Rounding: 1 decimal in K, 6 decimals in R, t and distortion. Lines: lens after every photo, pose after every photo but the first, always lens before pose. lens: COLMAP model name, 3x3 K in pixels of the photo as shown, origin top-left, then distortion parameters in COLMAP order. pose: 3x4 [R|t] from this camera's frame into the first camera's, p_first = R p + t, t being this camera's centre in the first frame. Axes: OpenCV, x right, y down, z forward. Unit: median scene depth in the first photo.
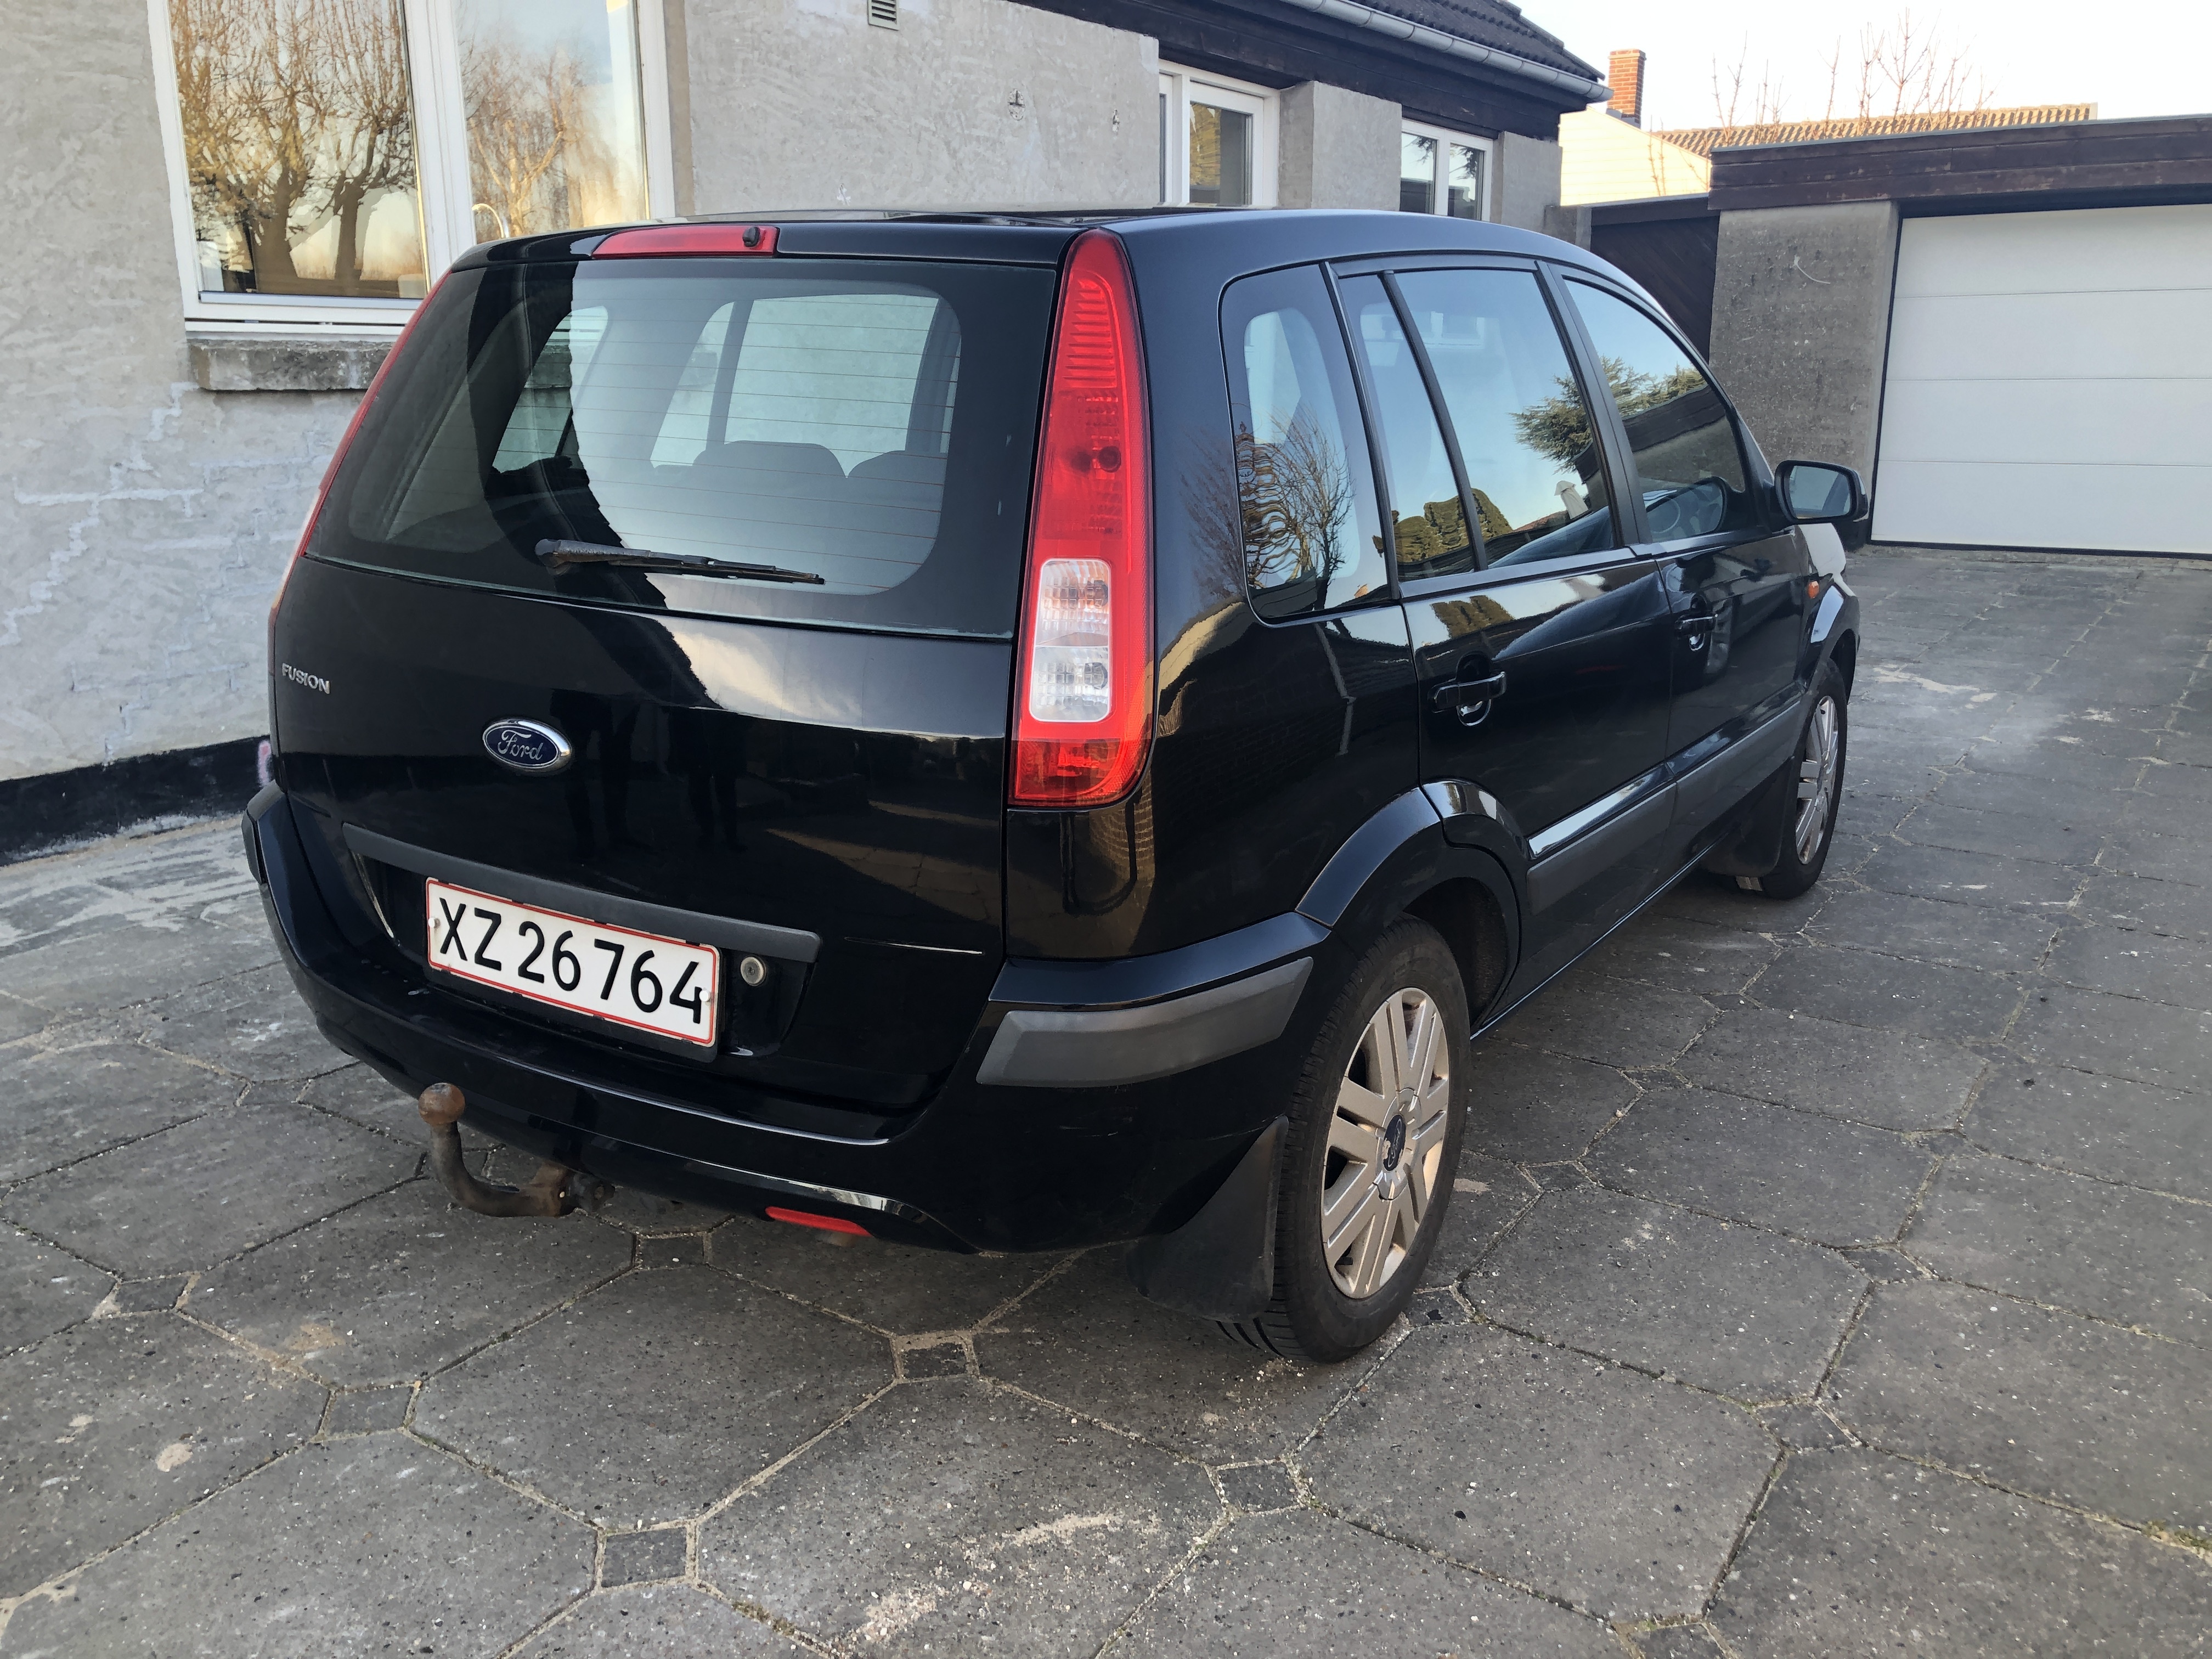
lens RADIAL K [[1814.3, 0, 1111.3], [0, 1814.3, 824.3], [0, 0, 1]] dist [0.018055, 0.002525]
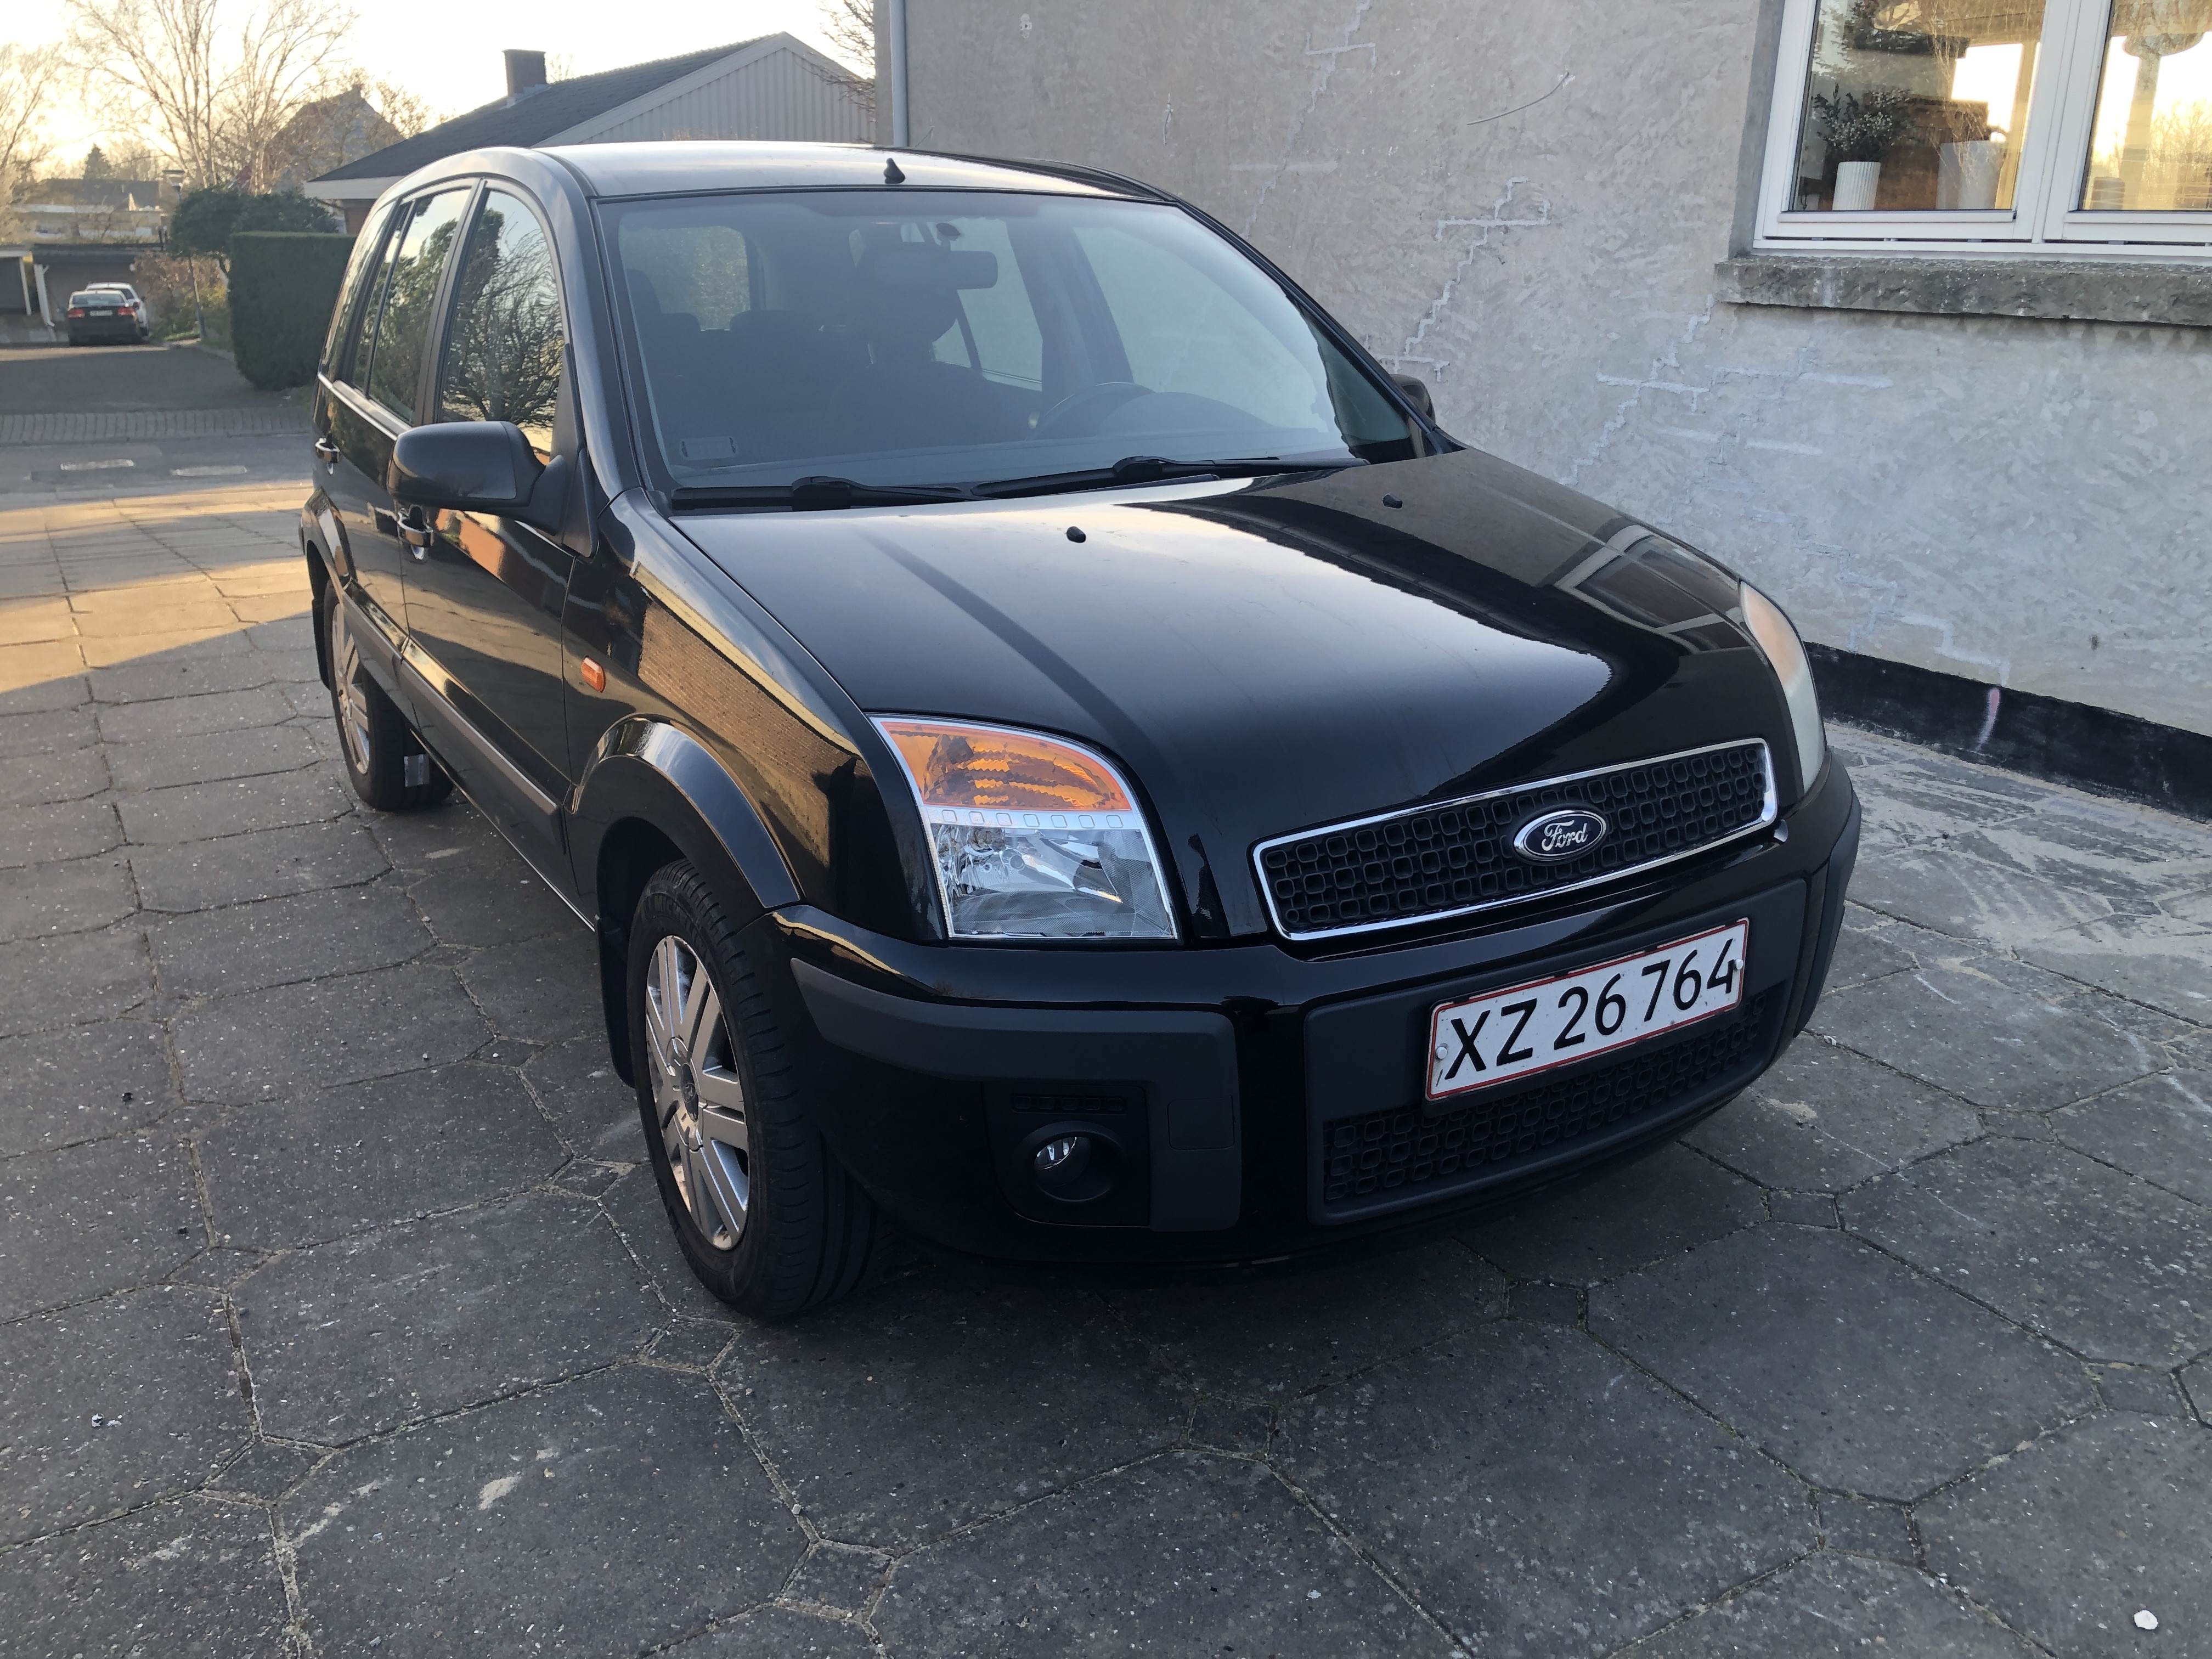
lens RADIAL K [[1814.3, 0, 1108.4], [0, 1814.3, 818.2], [0, 0, 1]] dist [0.018055, 0.002525]
pose [[-0.438803, 0.269992, -0.857063, 1.027264], [-0.239277, 0.884249, 0.401062, -0.453618], [0.866140, 0.381063, -0.323408, 1.661719]]
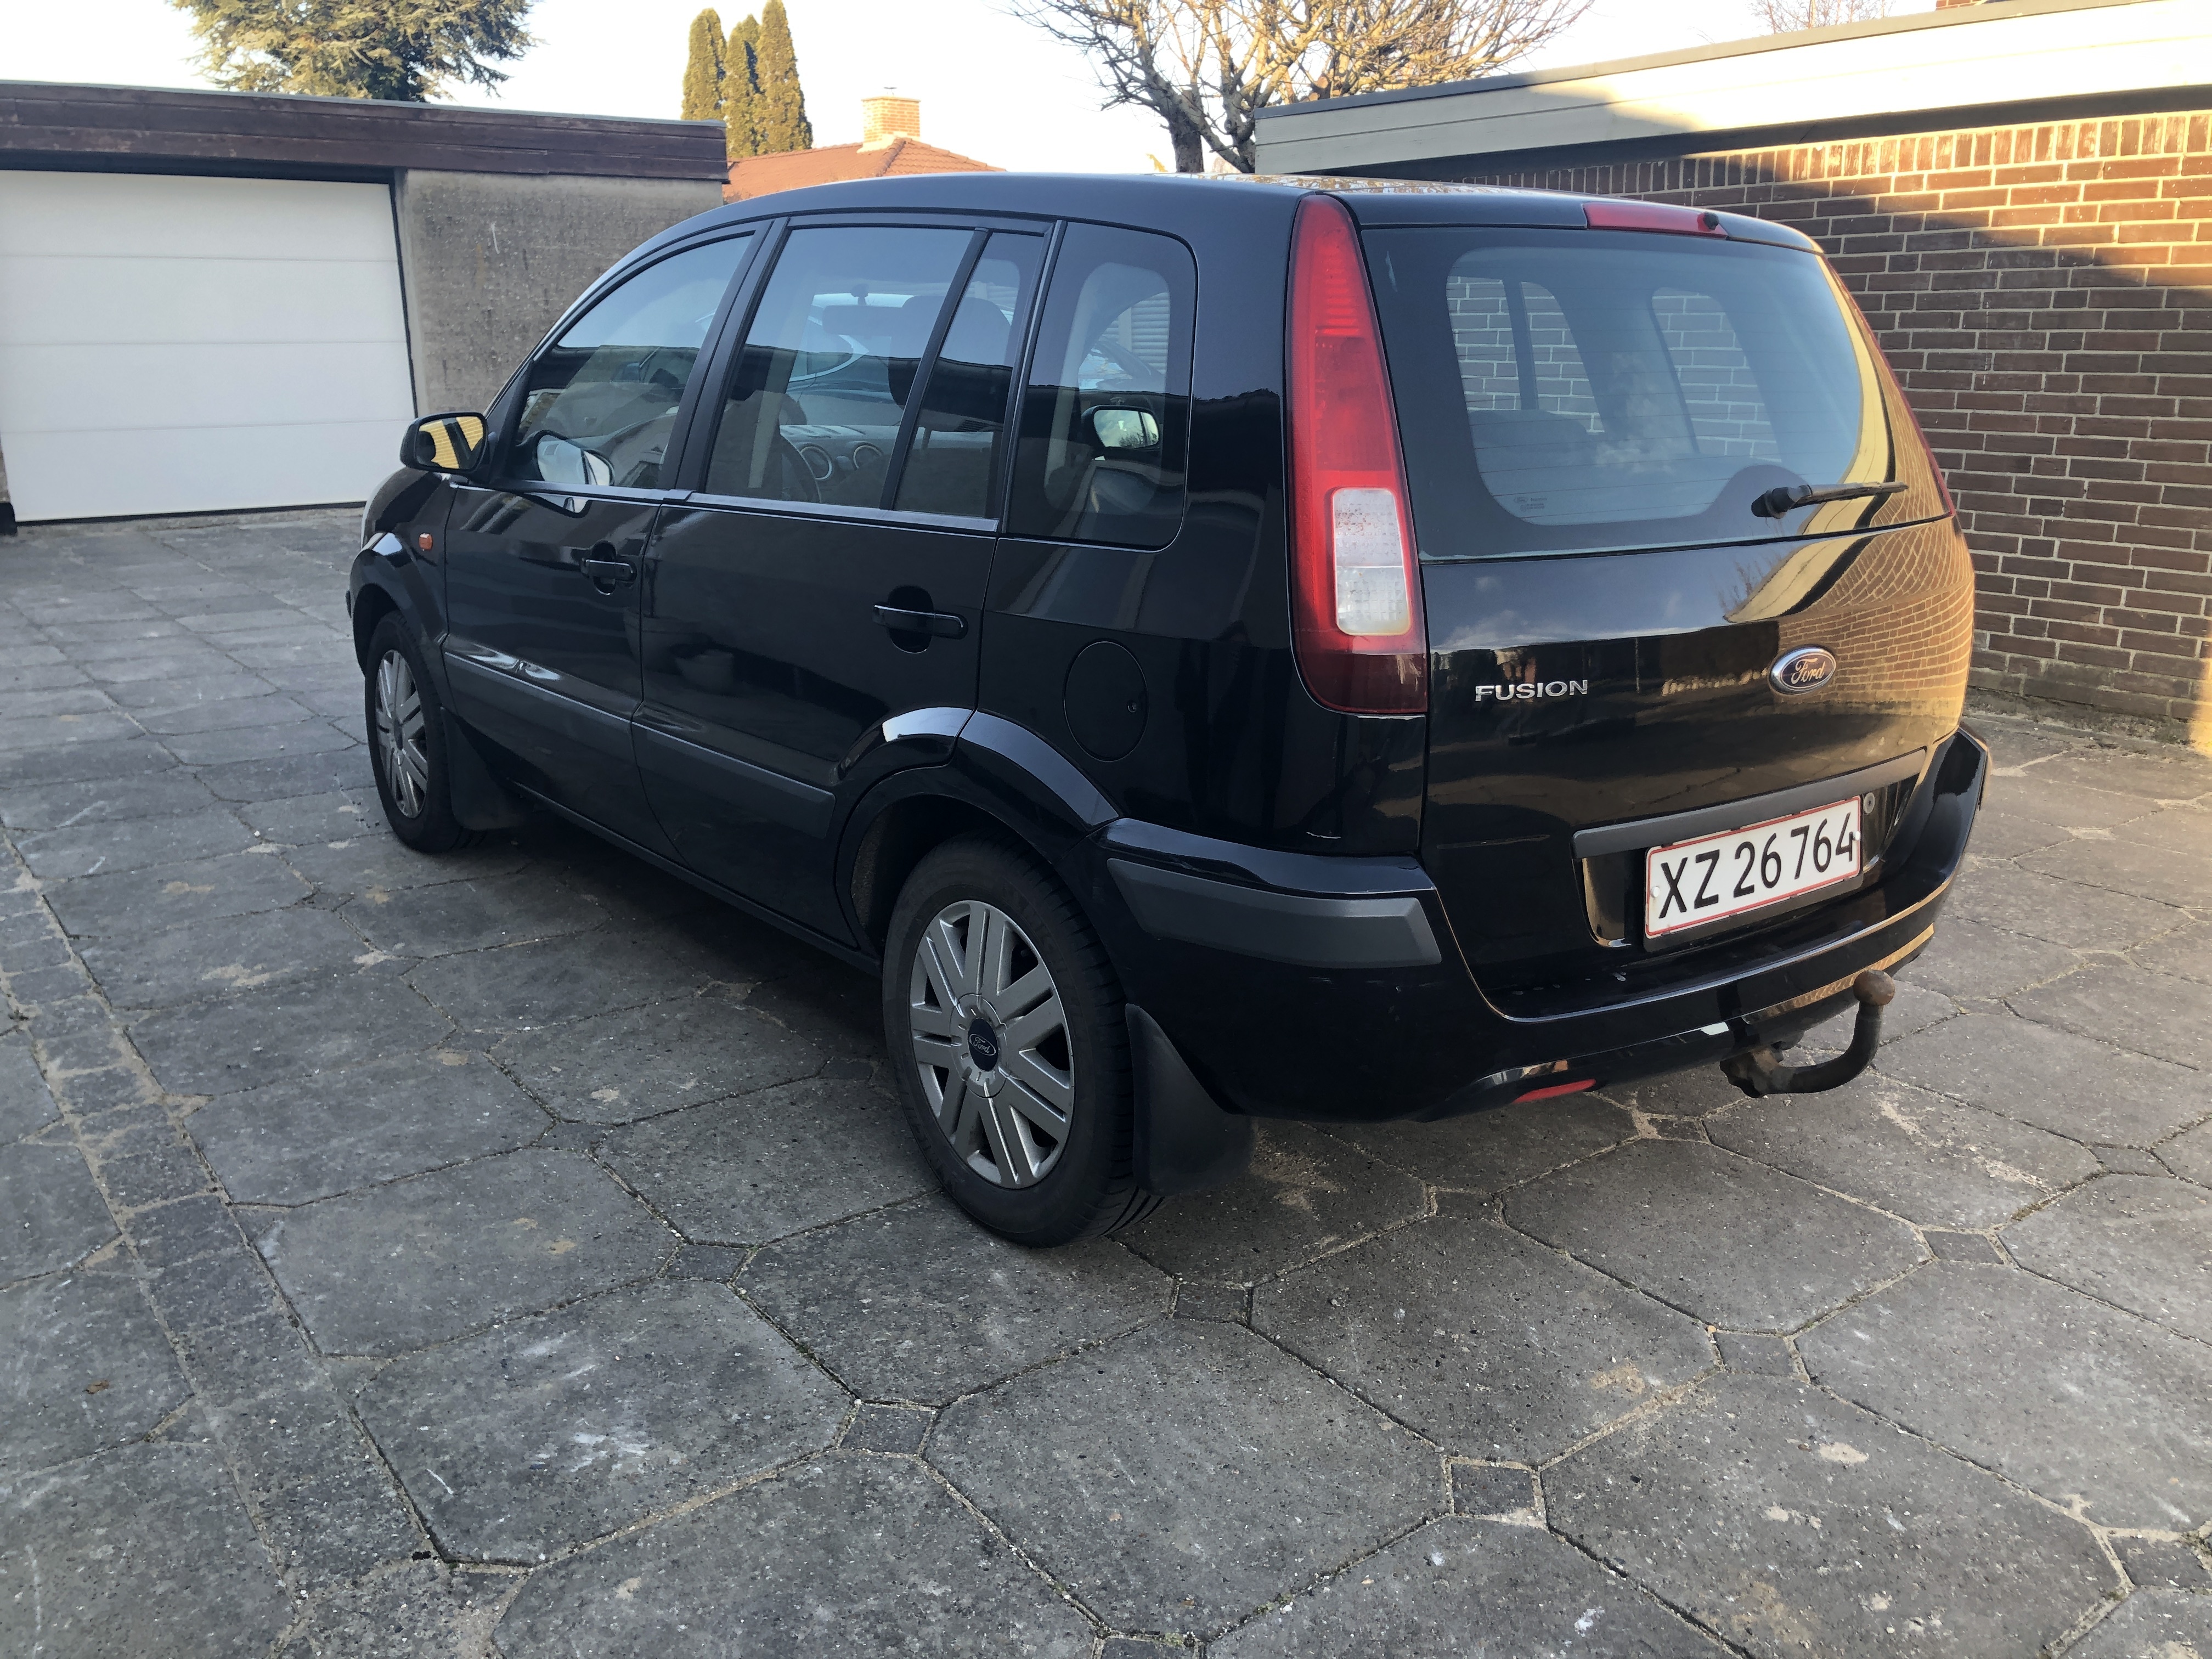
lens RADIAL K [[1814.3, 0, 1098.1], [0, 1814.3, 831.9], [0, 0, 1]] dist [0.018055, 0.002525]
pose [[0.336064, -0.255575, 0.906500, -0.955825], [0.235507, 0.954706, 0.181858, -0.161445], [-0.911920, 0.152371, 0.381032, 0.620254]]
